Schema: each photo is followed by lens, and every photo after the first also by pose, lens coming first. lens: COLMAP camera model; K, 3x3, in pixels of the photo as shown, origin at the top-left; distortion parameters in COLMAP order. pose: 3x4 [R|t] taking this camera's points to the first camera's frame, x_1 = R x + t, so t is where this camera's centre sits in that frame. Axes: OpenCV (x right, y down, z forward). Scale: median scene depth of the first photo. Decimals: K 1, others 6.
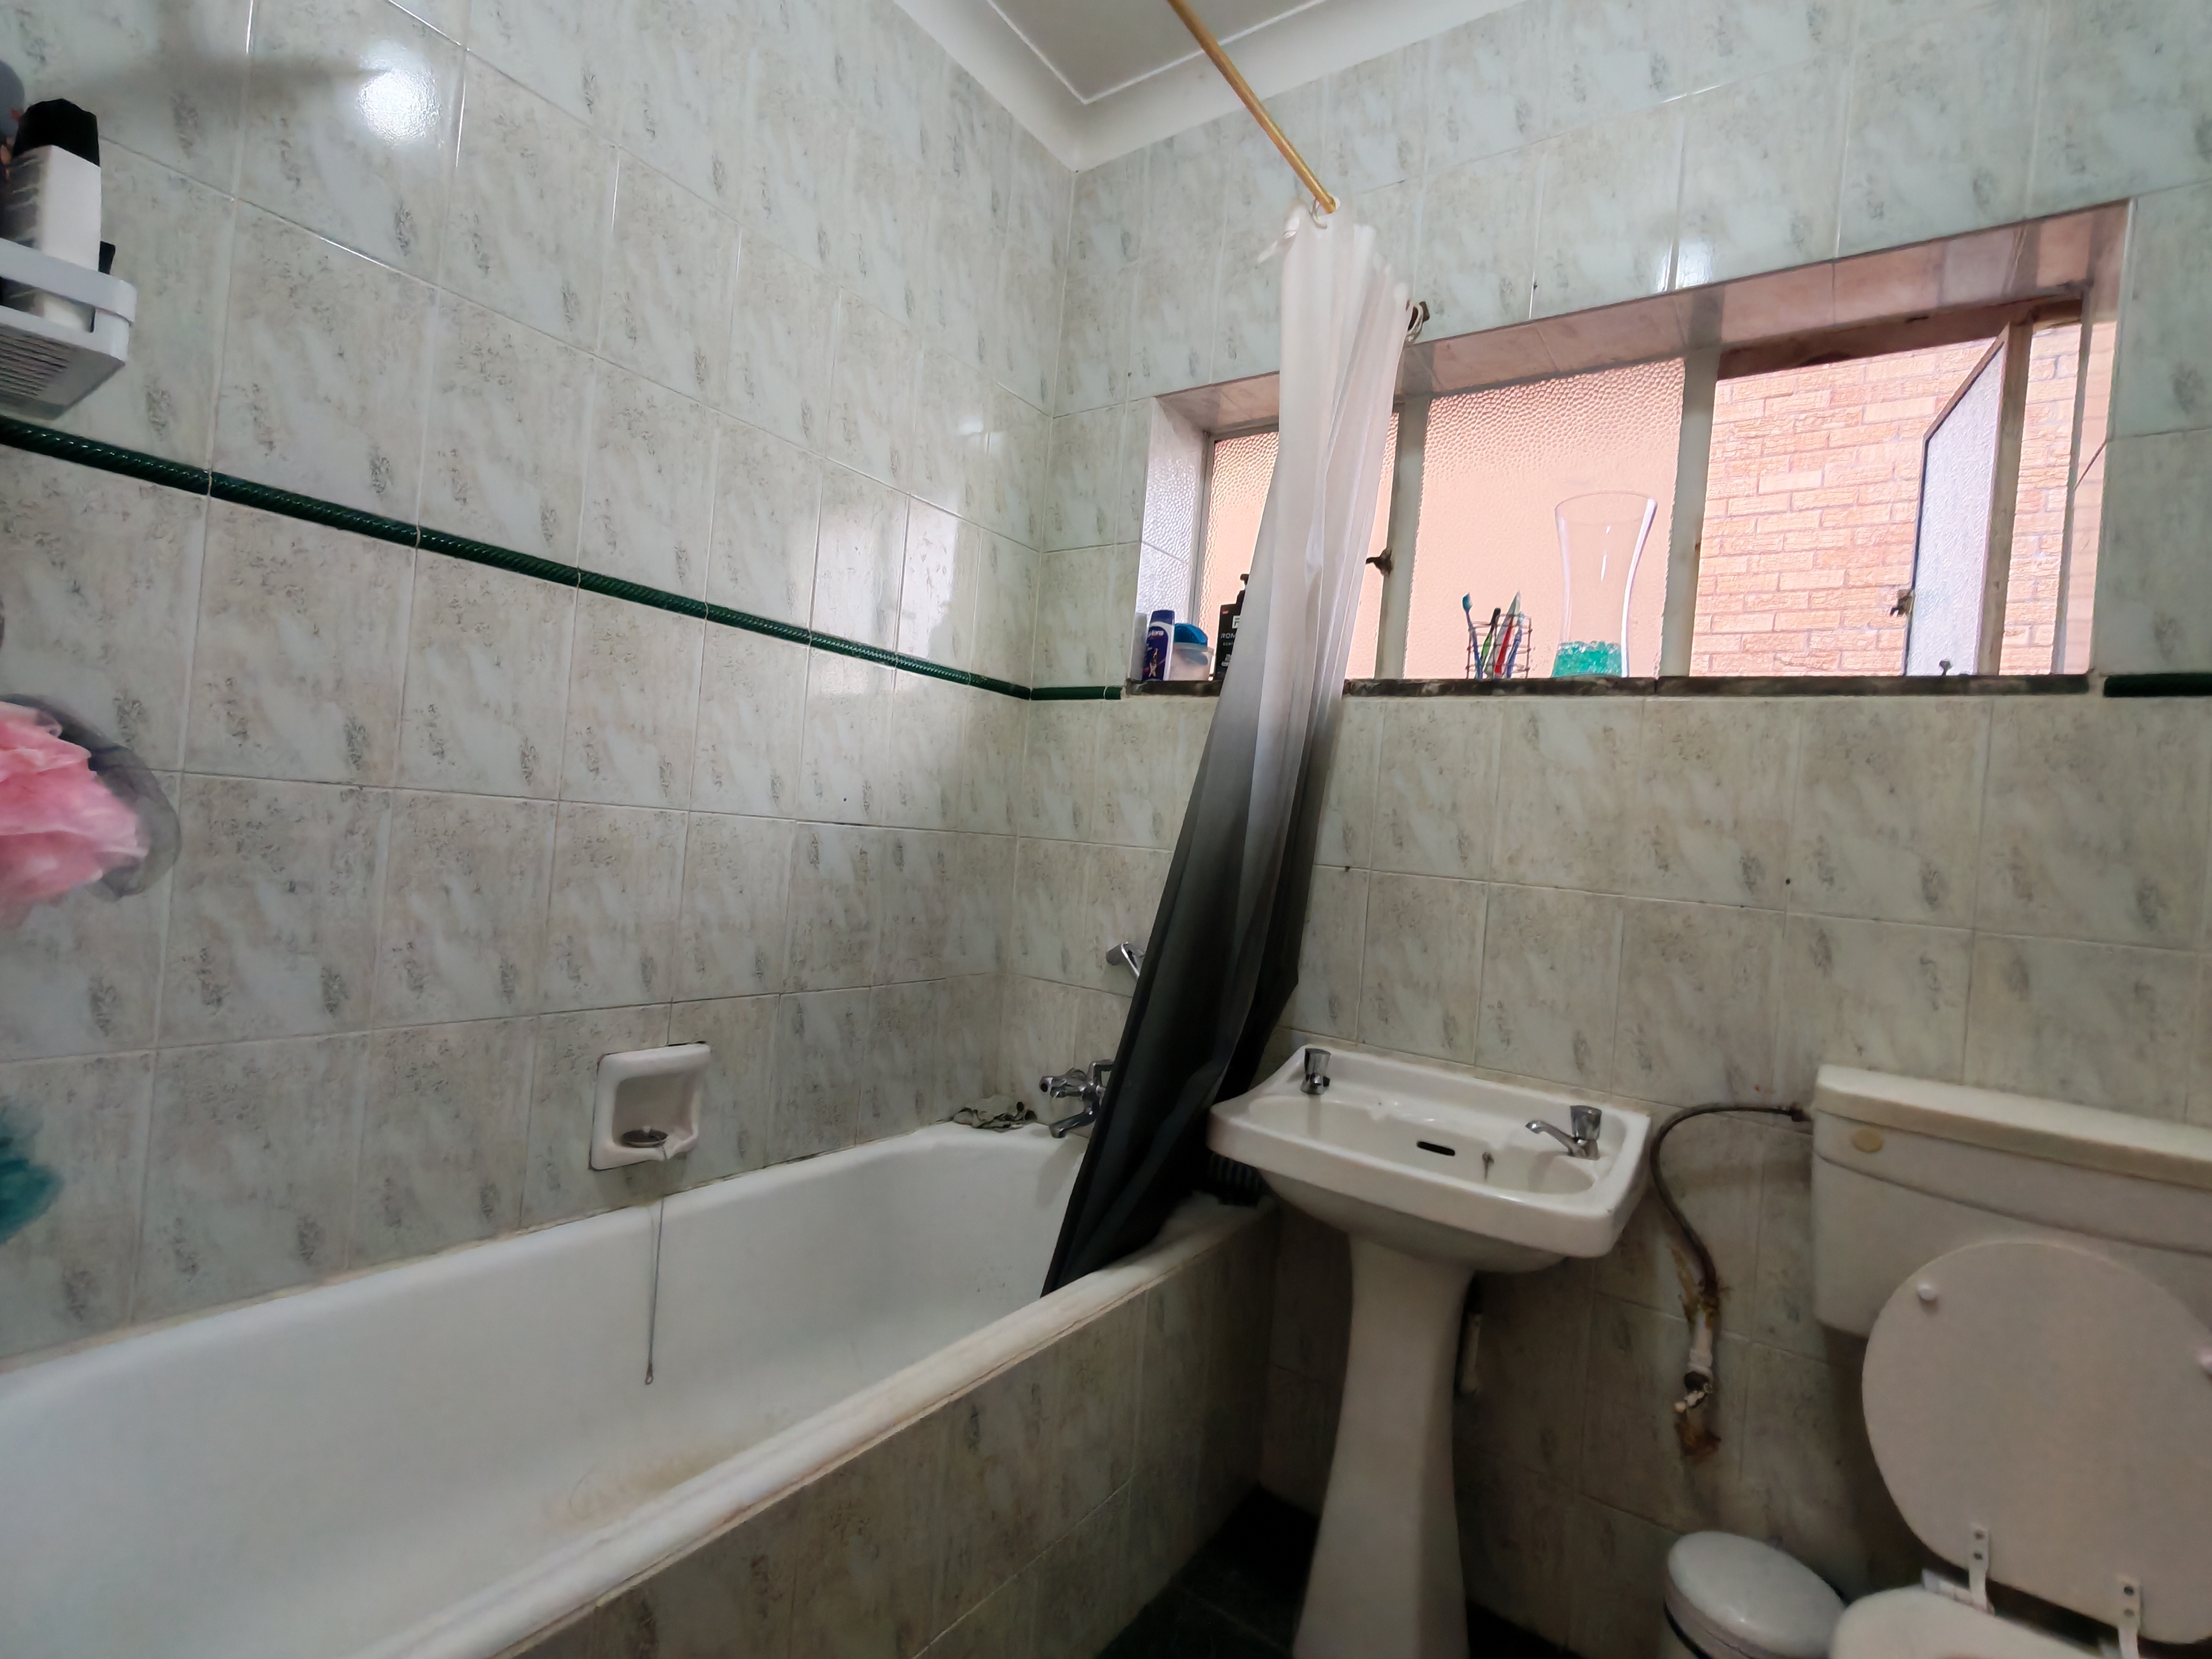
lens RADIAL K [[1012.3, 0, 1102.2], [0, 1012.3, 826.0], [0, 0, 1]] dist [-0.004005, -0.000856]
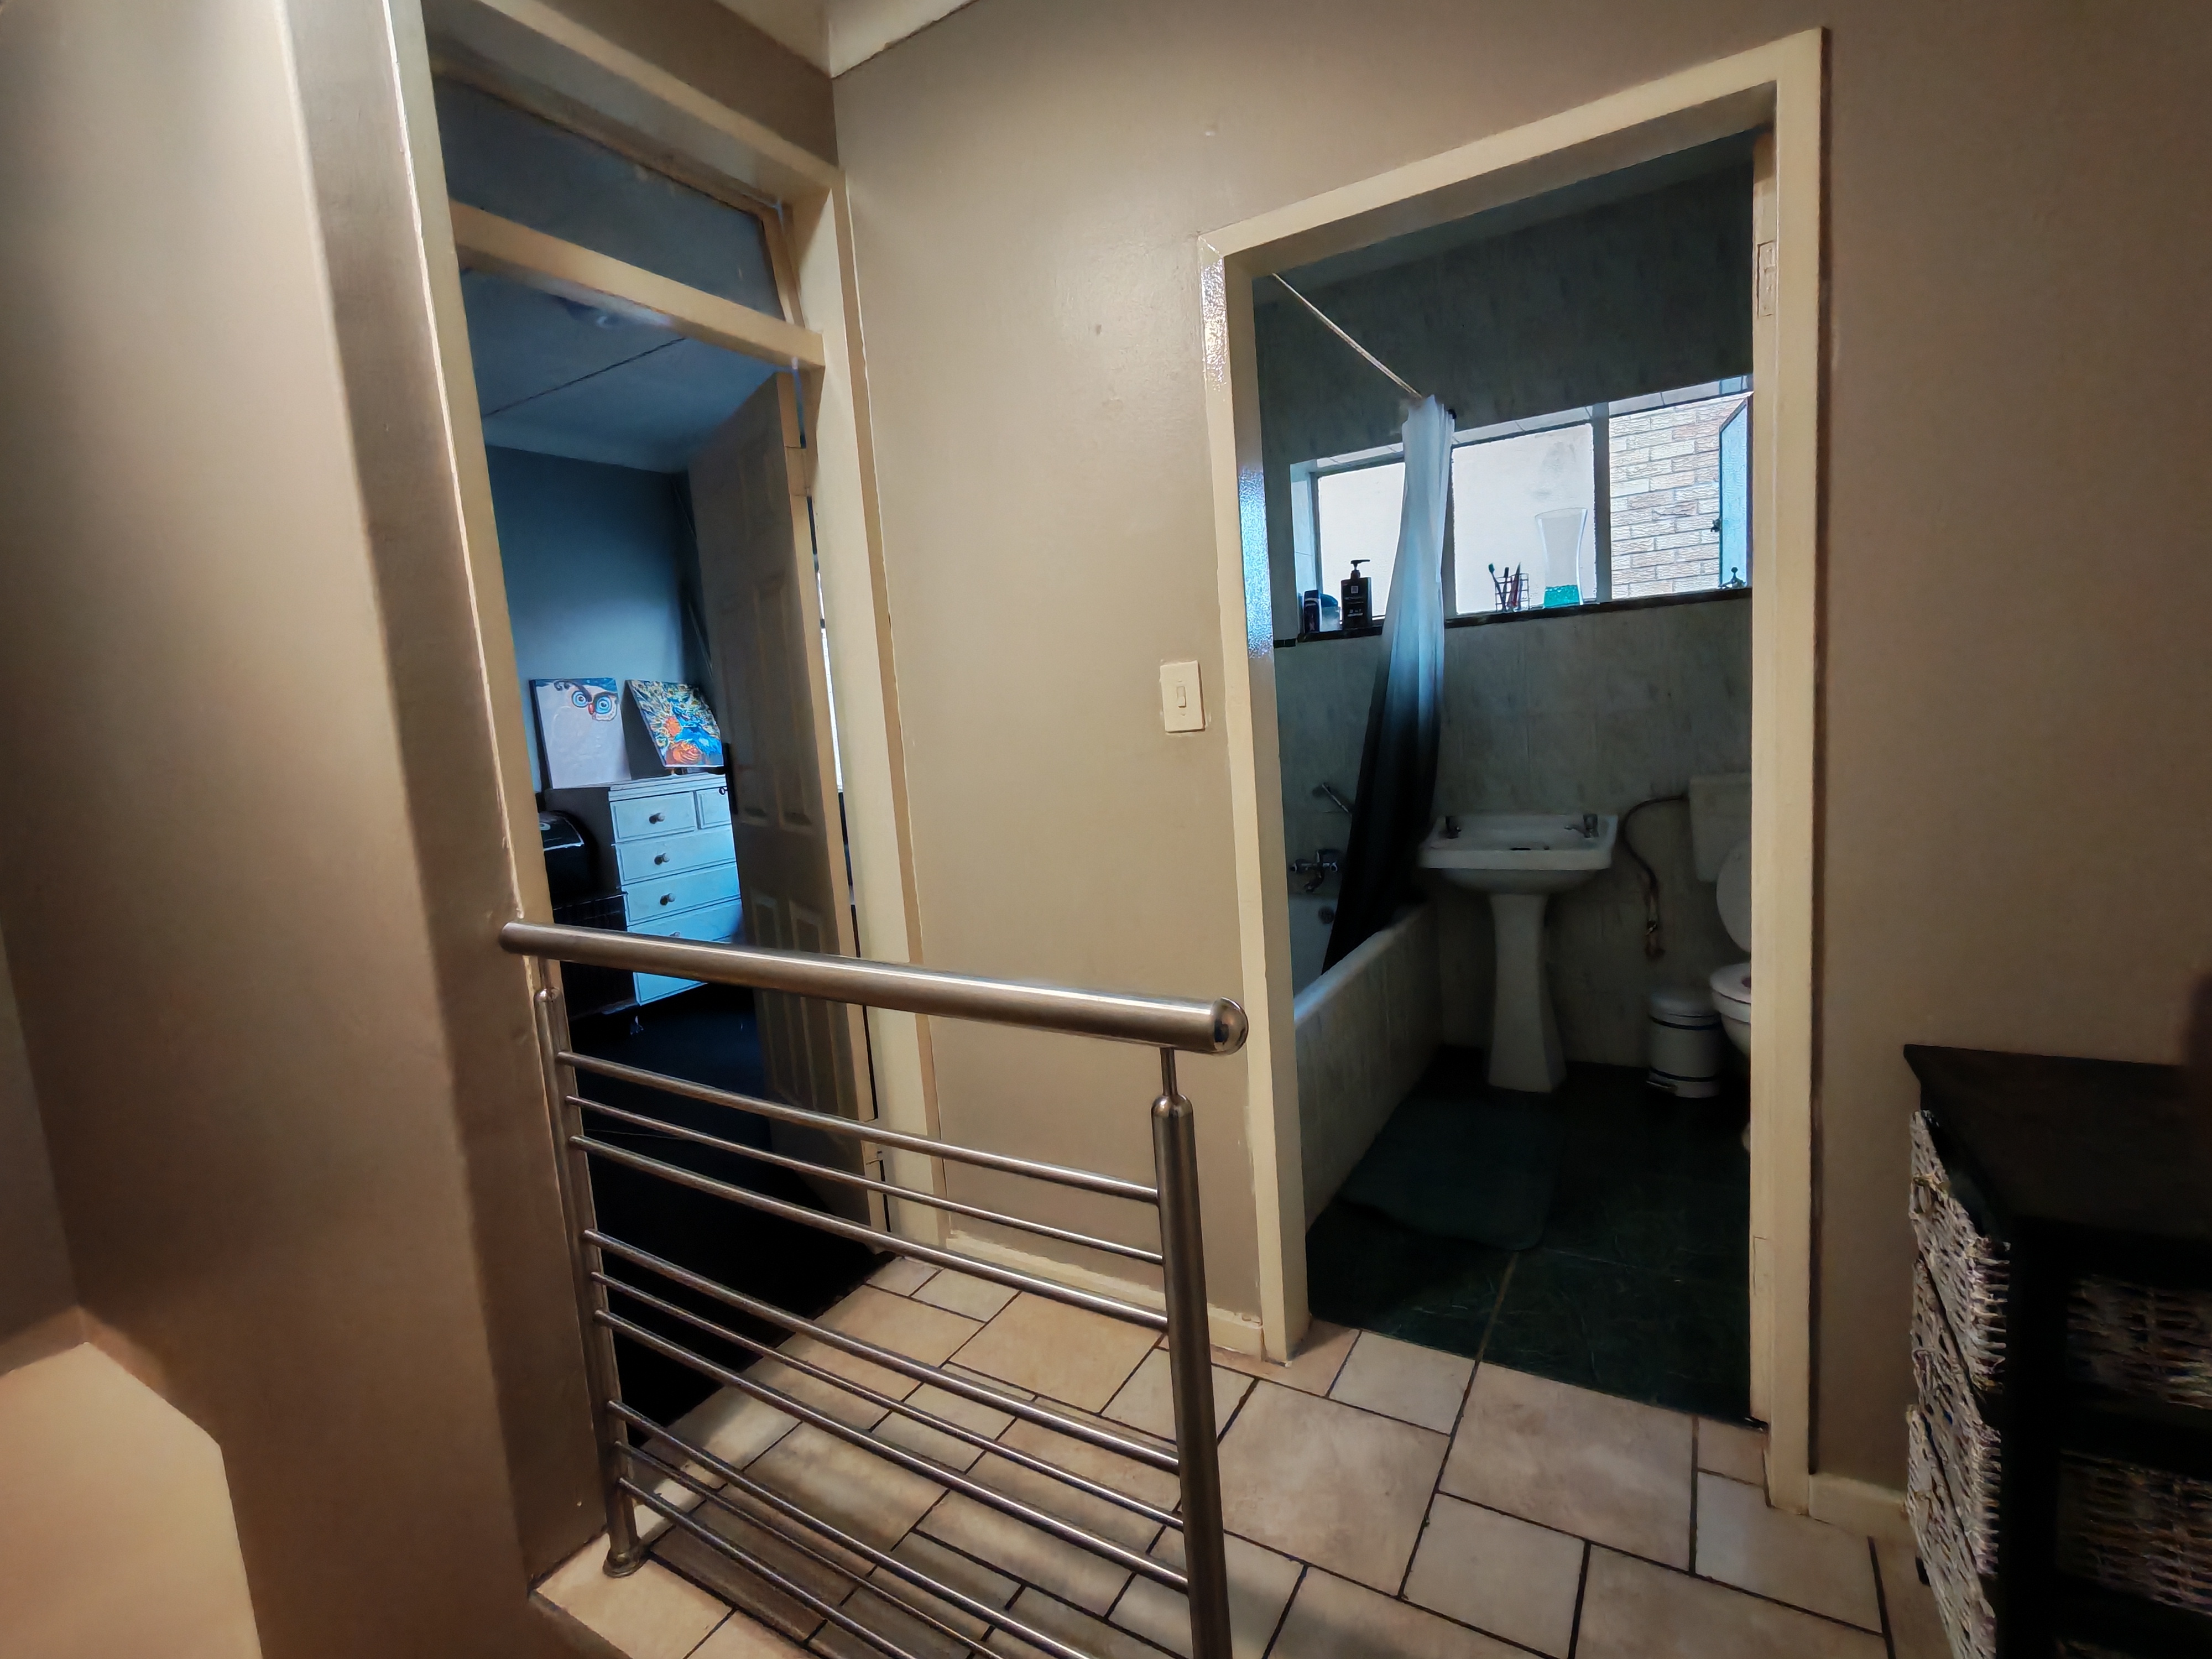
lens RADIAL K [[1012.3, 0, 1104.0], [0, 1012.3, 831.3], [0, 0, 1]] dist [-0.004005, -0.000856]
pose [[0.982453, -0.177405, 0.057564, -0.611387], [0.168879, 0.977140, 0.129140, -0.126523], [-0.079158, -0.117153, 0.989954, -0.963409]]
